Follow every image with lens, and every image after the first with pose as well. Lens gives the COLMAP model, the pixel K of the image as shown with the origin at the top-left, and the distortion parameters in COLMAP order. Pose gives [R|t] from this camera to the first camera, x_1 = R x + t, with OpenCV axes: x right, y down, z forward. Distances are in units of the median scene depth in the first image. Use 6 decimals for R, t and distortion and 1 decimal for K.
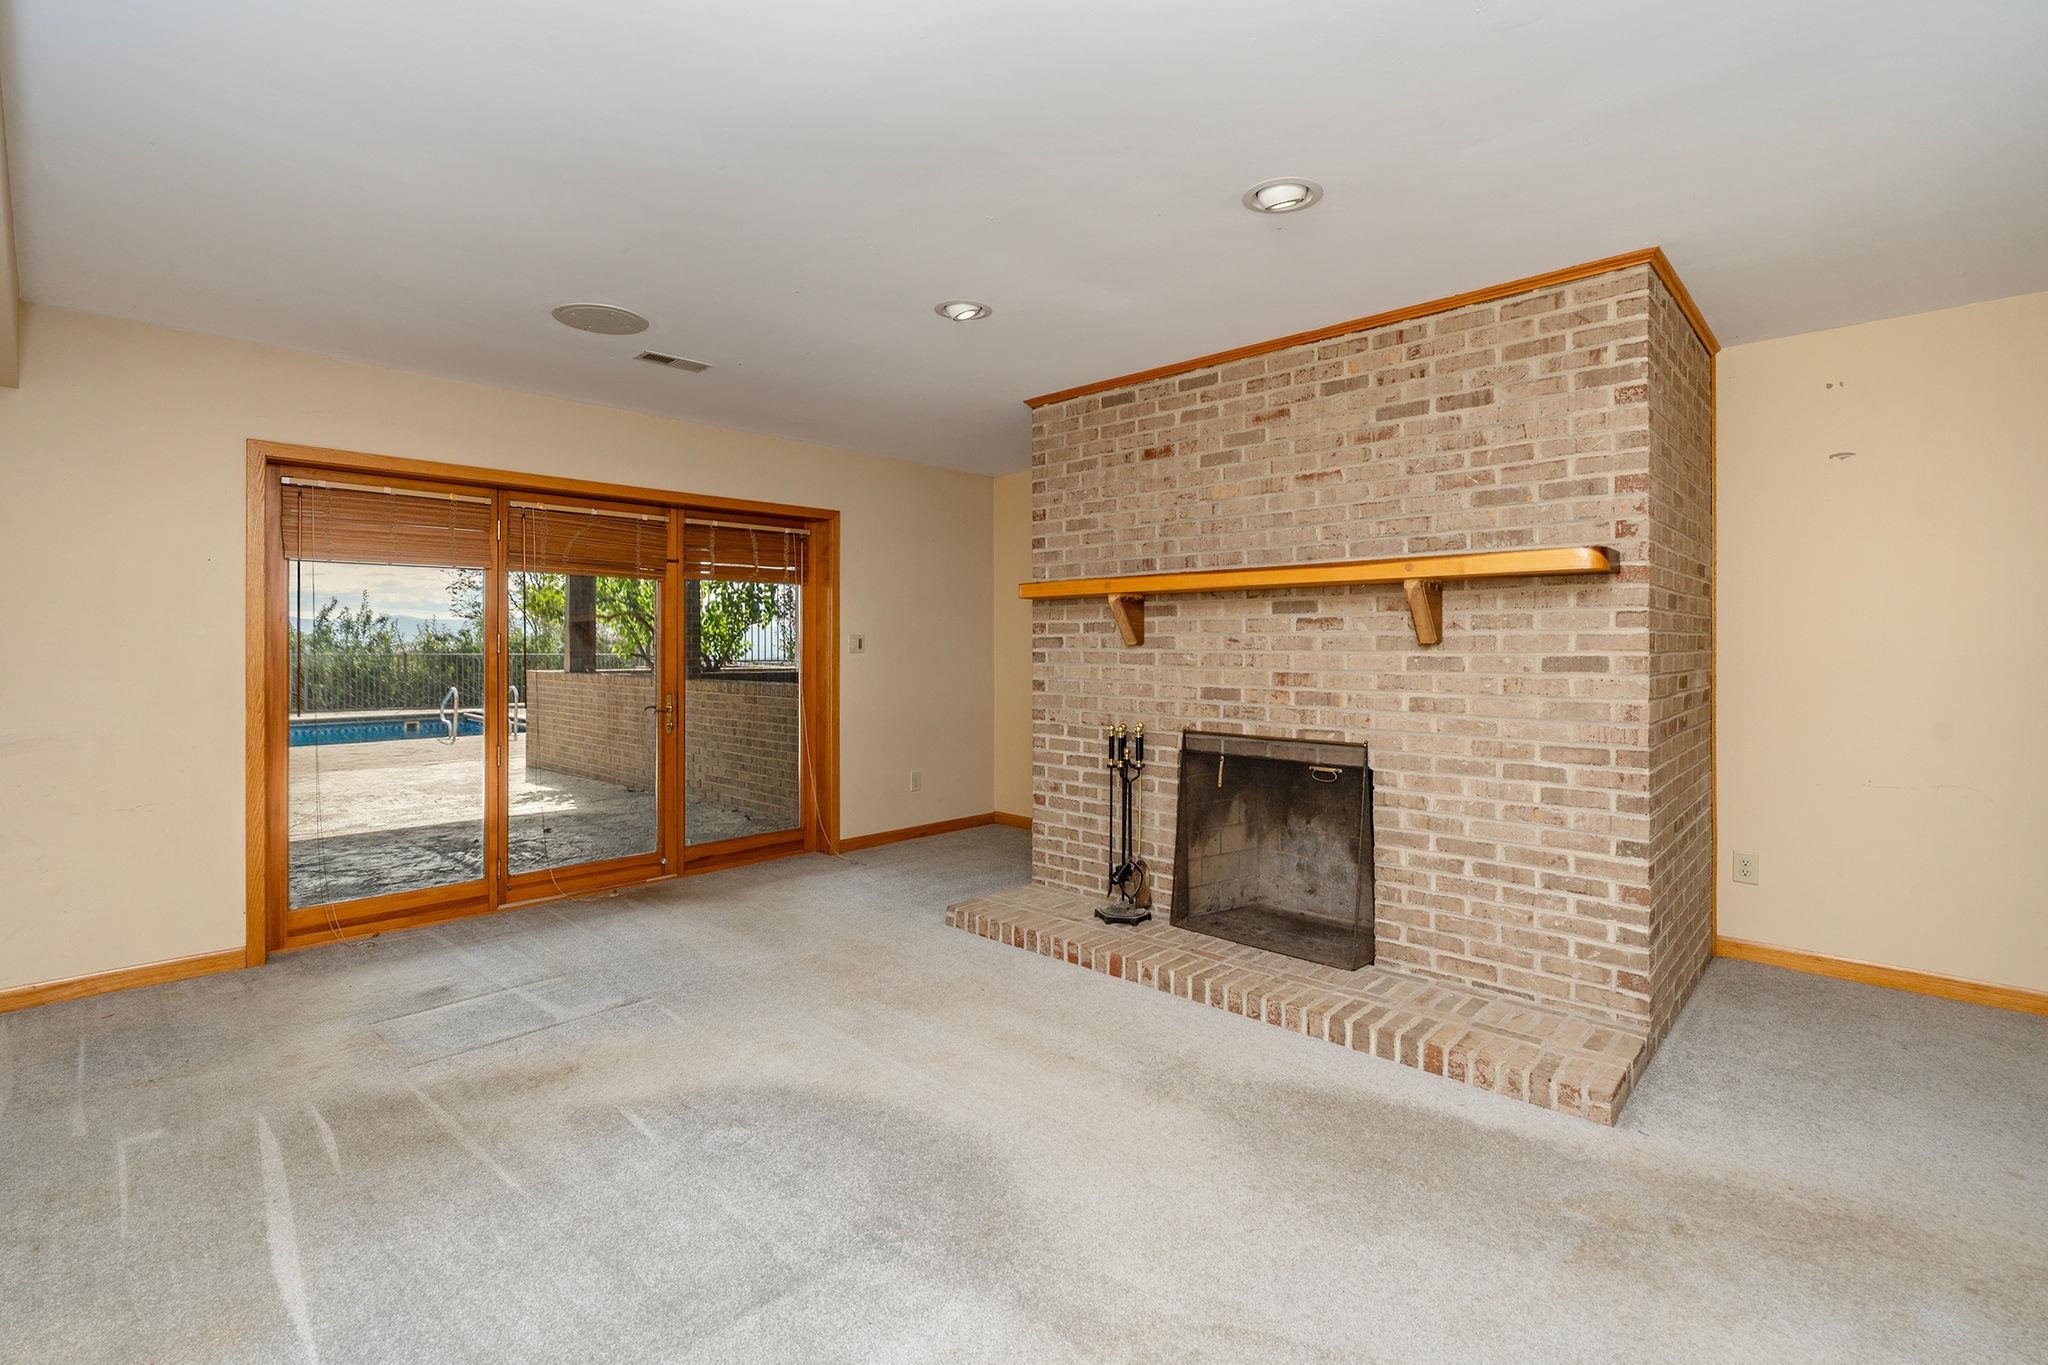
lens RADIAL K [[927.2, 0, 1007.9], [0, 927.2, 651.9], [0, 0, 1]] dist [-0.000277, 0.000398]
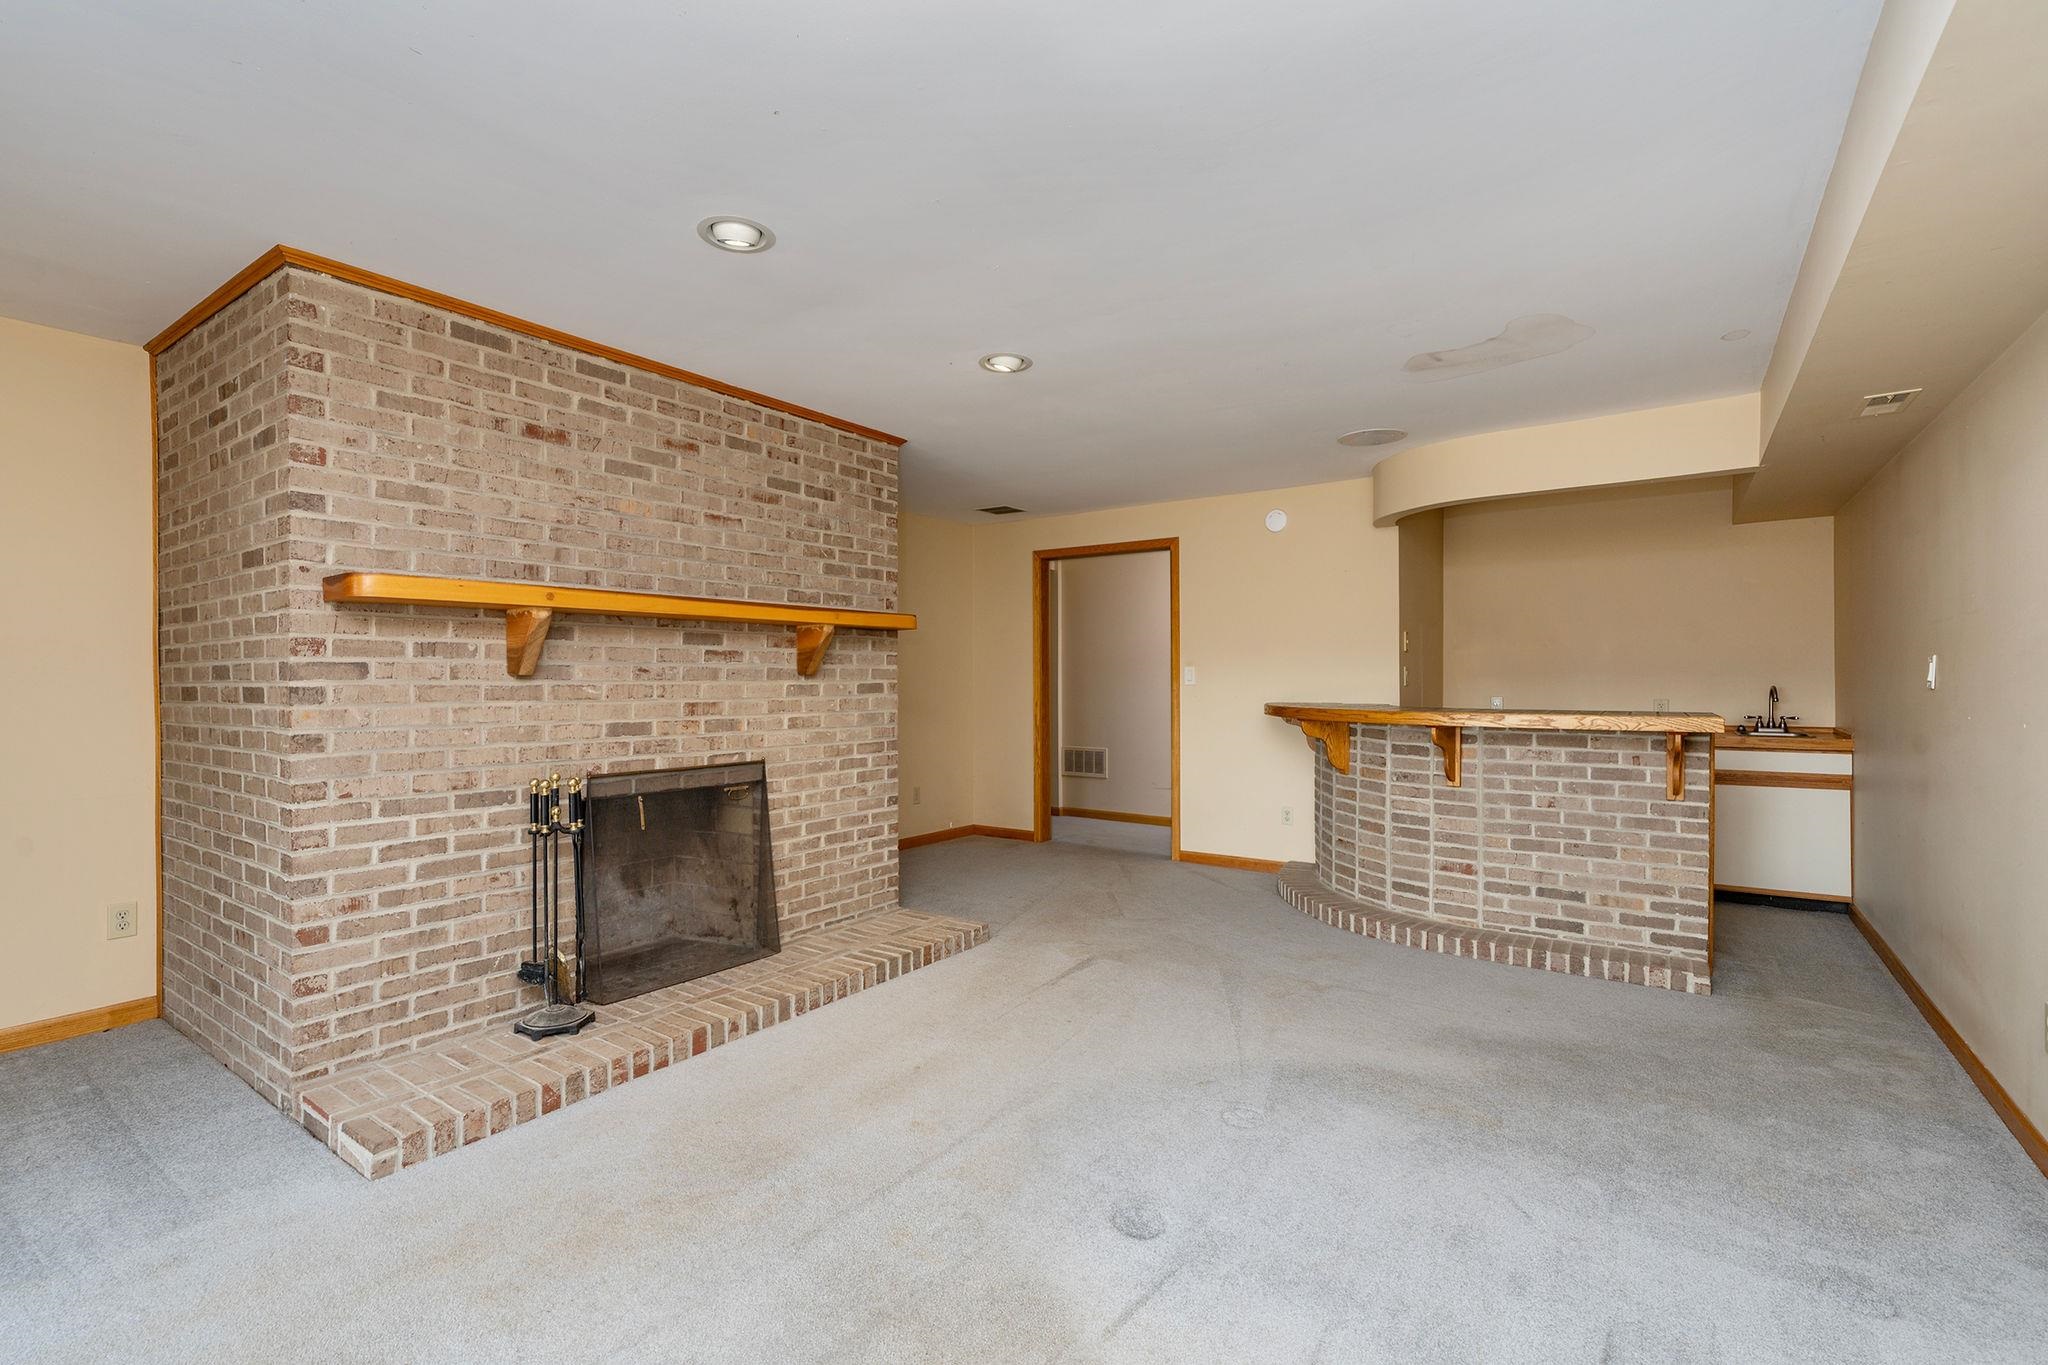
lens RADIAL K [[927.2, 0, 1022.7], [0, 927.2, 676.2], [0, 0, 1]] dist [-0.000277, 0.000398]
pose [[-0.147361, -0.005784, 0.989066, -0.765639], [-0.000370, 0.999983, 0.005793, -0.012673], [-0.989083, 0.000487, -0.147361, 0.793322]]
